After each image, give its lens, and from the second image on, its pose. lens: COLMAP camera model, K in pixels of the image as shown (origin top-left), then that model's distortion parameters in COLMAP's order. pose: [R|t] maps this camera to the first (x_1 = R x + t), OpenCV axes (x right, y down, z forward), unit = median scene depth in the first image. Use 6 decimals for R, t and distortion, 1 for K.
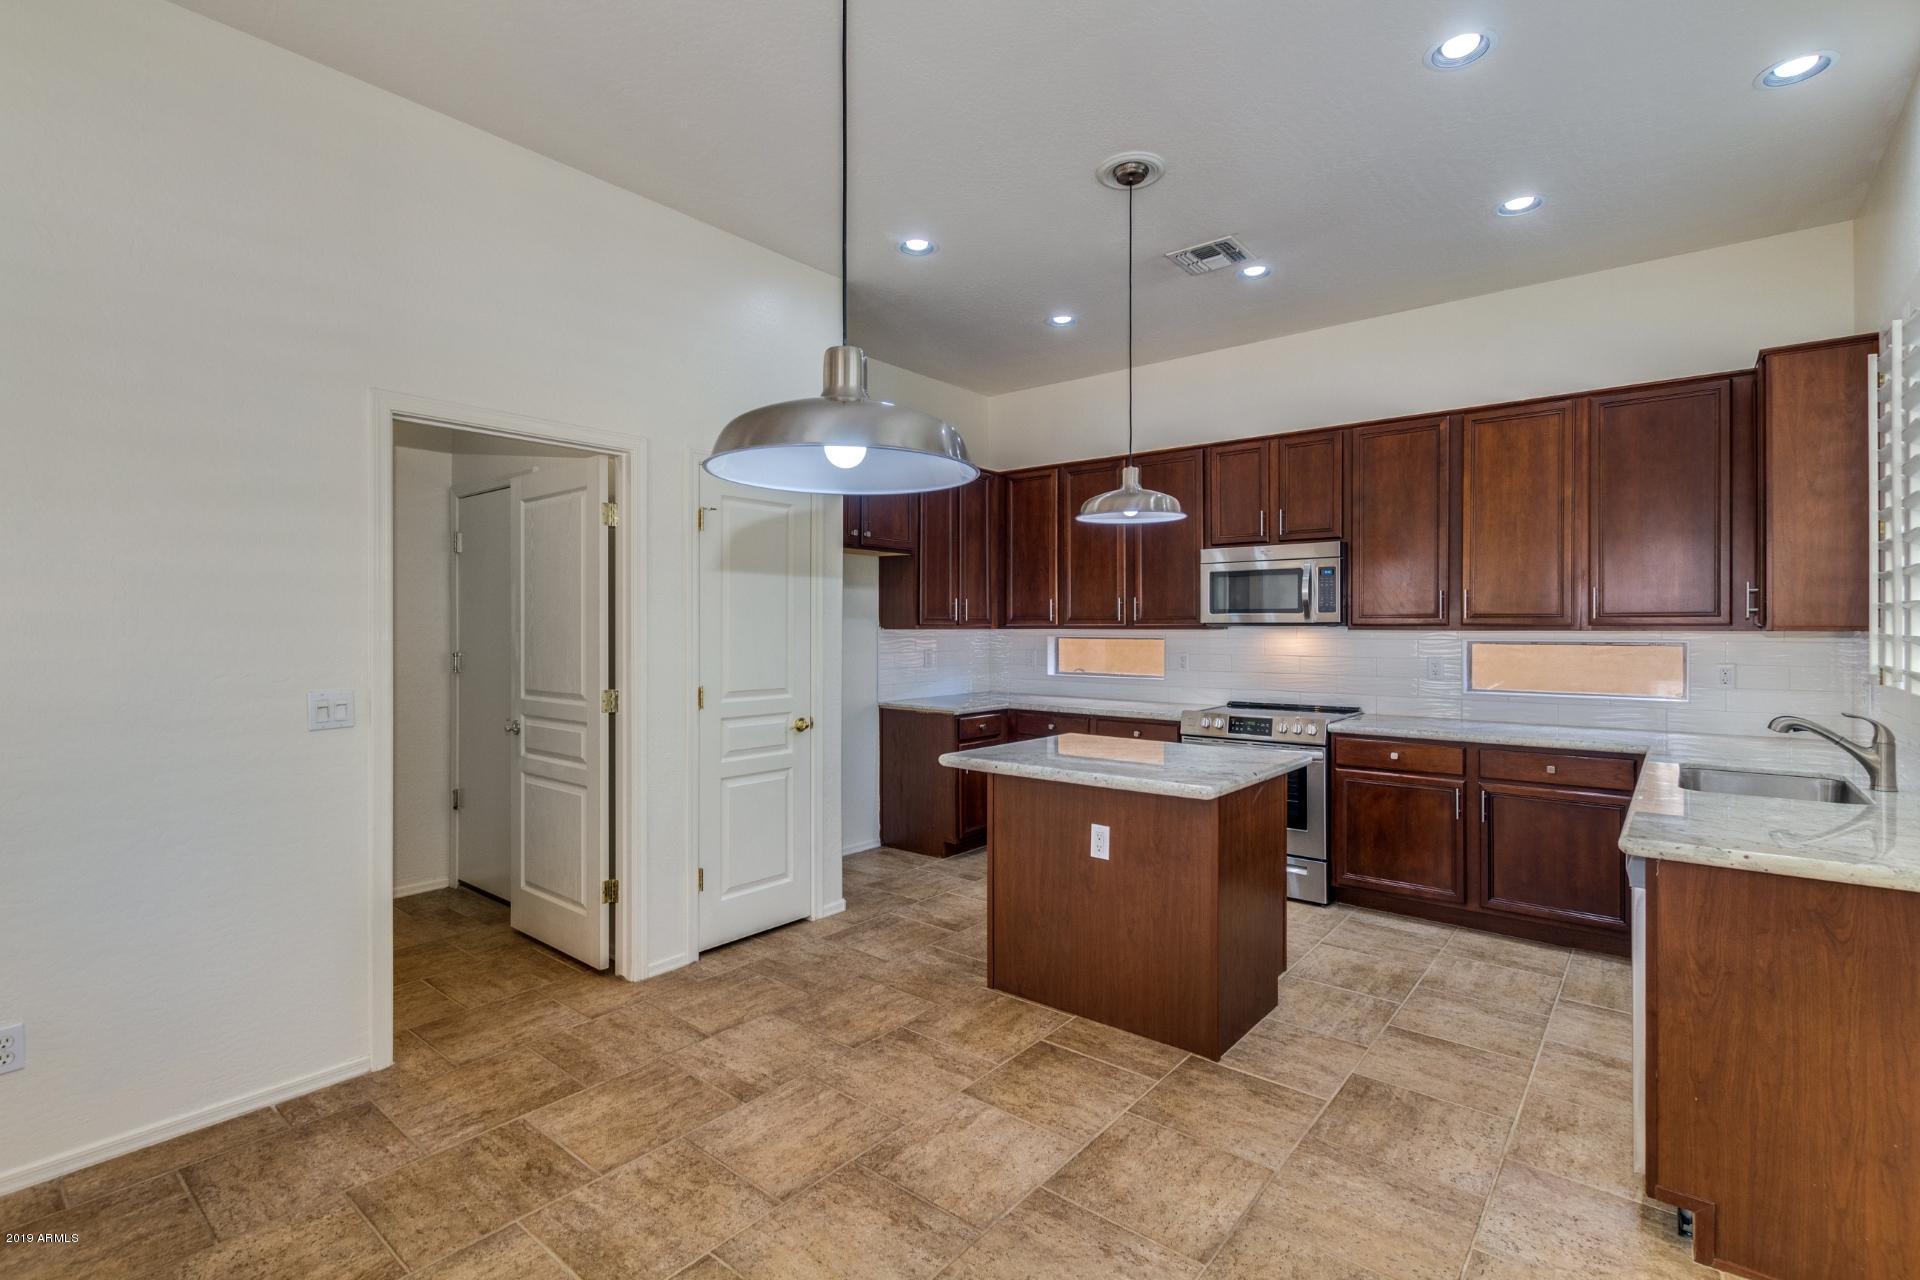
lens RADIAL K [[881.9, 0, 950.8], [0, 881.9, 625.9], [0, 0, 1]] dist [0.003291, -0.000366]
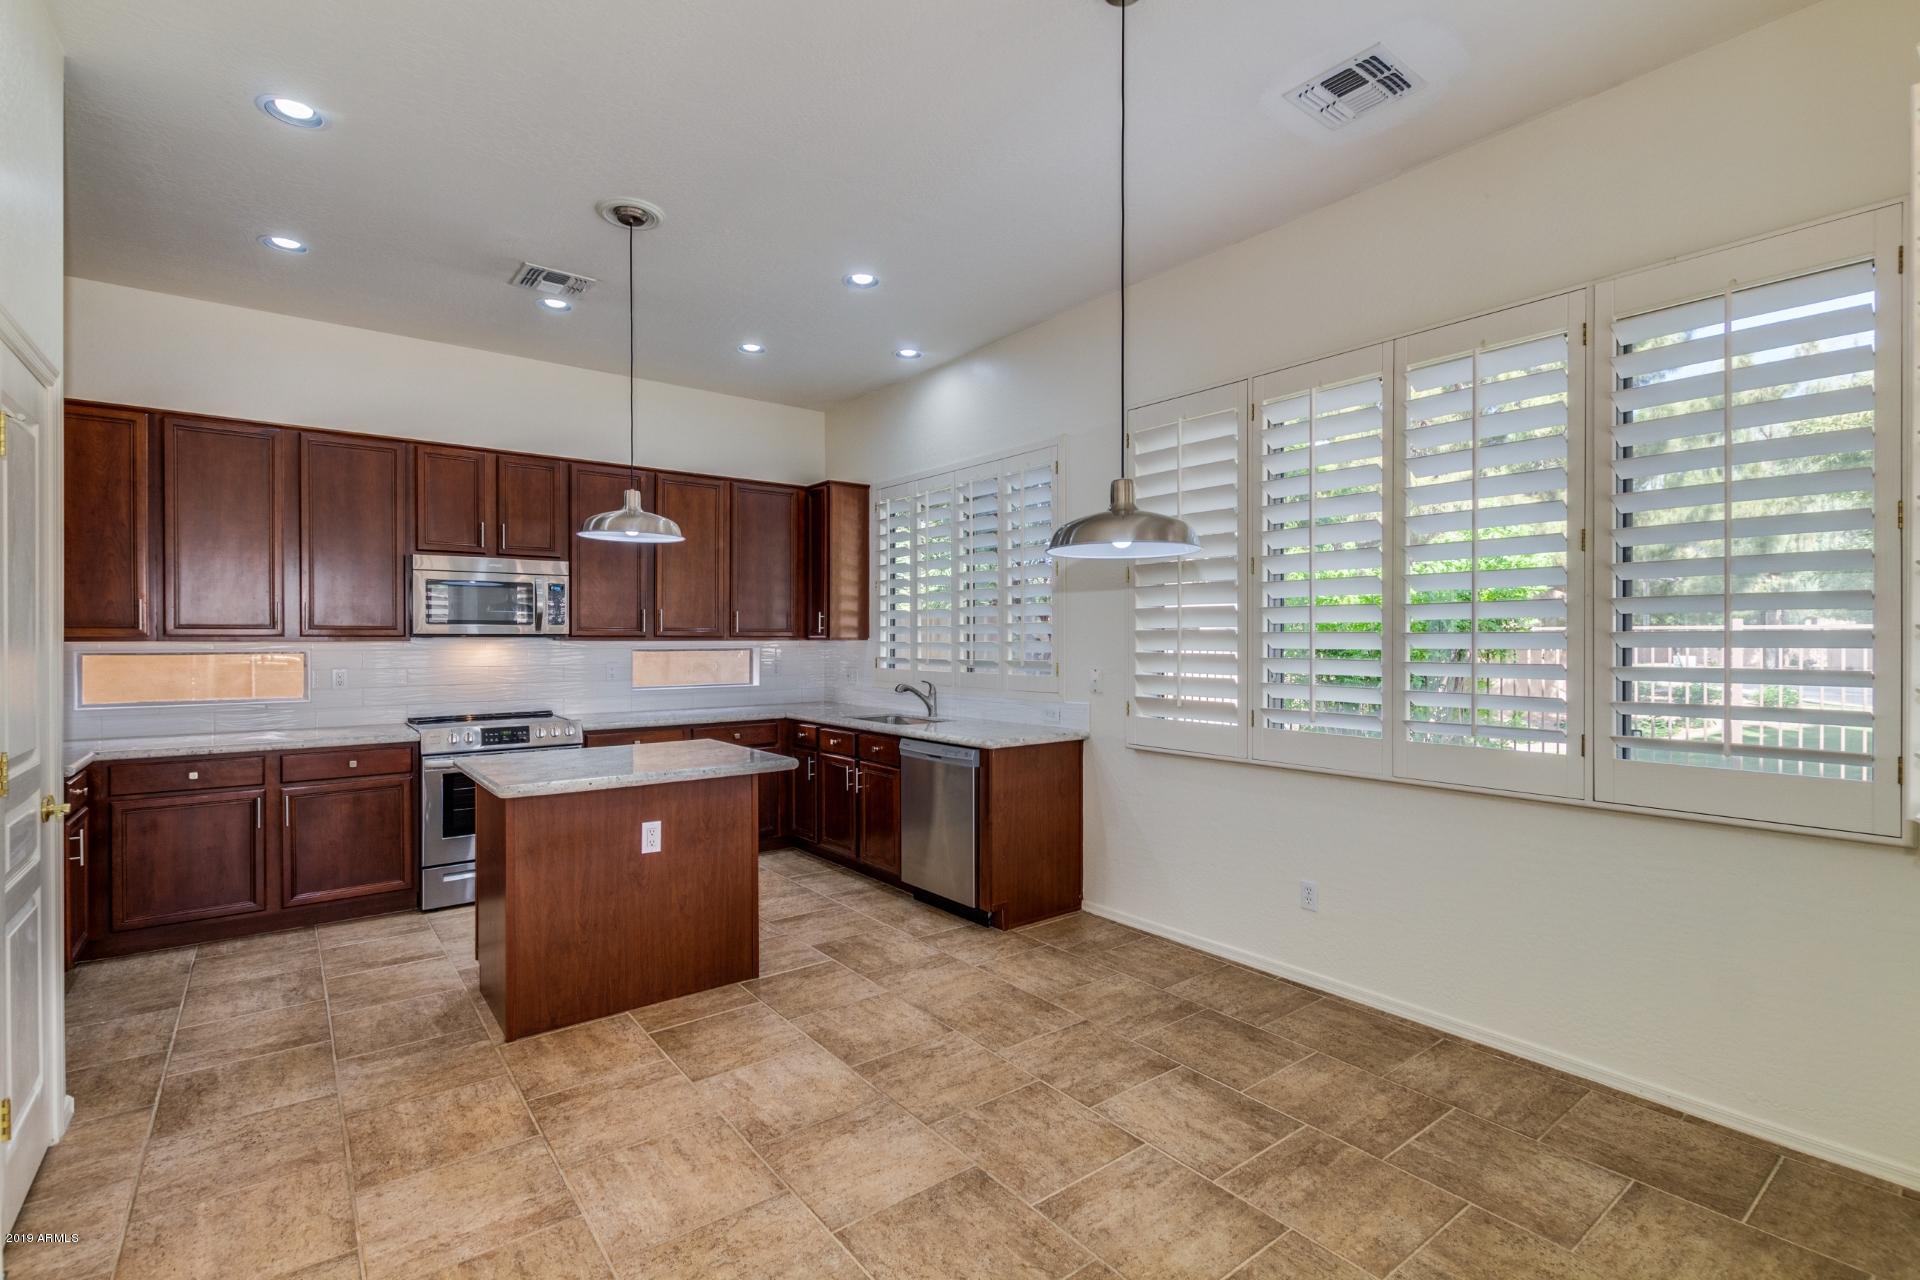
lens RADIAL K [[888.3, 0, 960.0], [0, 888.3, 640.0], [0, 0, 1]] dist [-0.000532, -0.000558]
pose [[0.212556, -0.002361, 0.977146, -0.816357], [-0.001173, 0.999996, 0.002671, 0.000104], [-0.977148, -0.001714, 0.212552, 0.402818]]
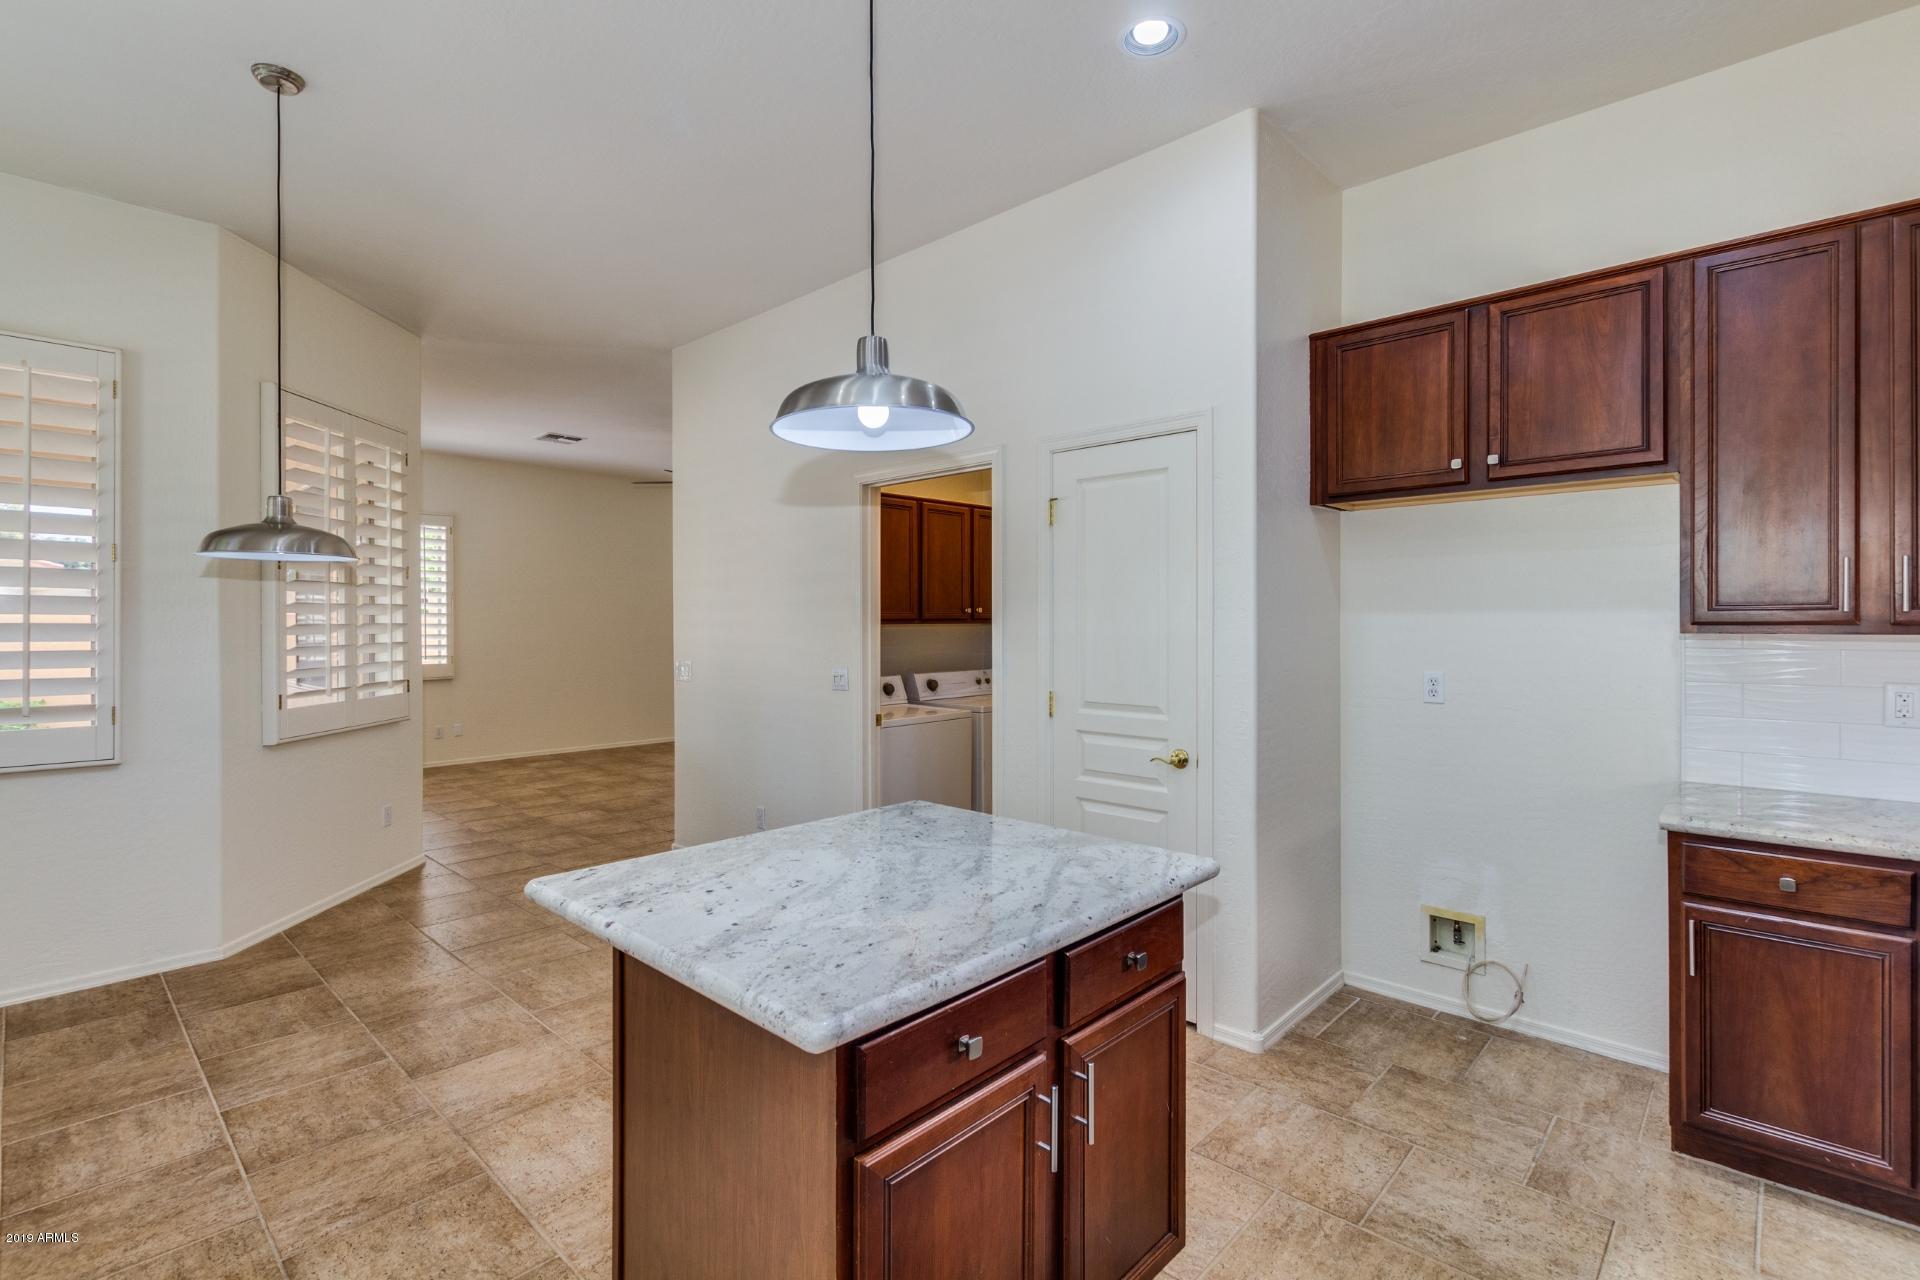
lens RADIAL K [[881.9, 0, 950.8], [0, 881.9, 625.9], [0, 0, 1]] dist [0.003291, -0.000366]
pose [[-0.055725, 0.003349, -0.998441, 0.787653], [0.003968, 0.999987, 0.003133, -0.004839], [0.998438, -0.003787, -0.055737, 1.144099]]
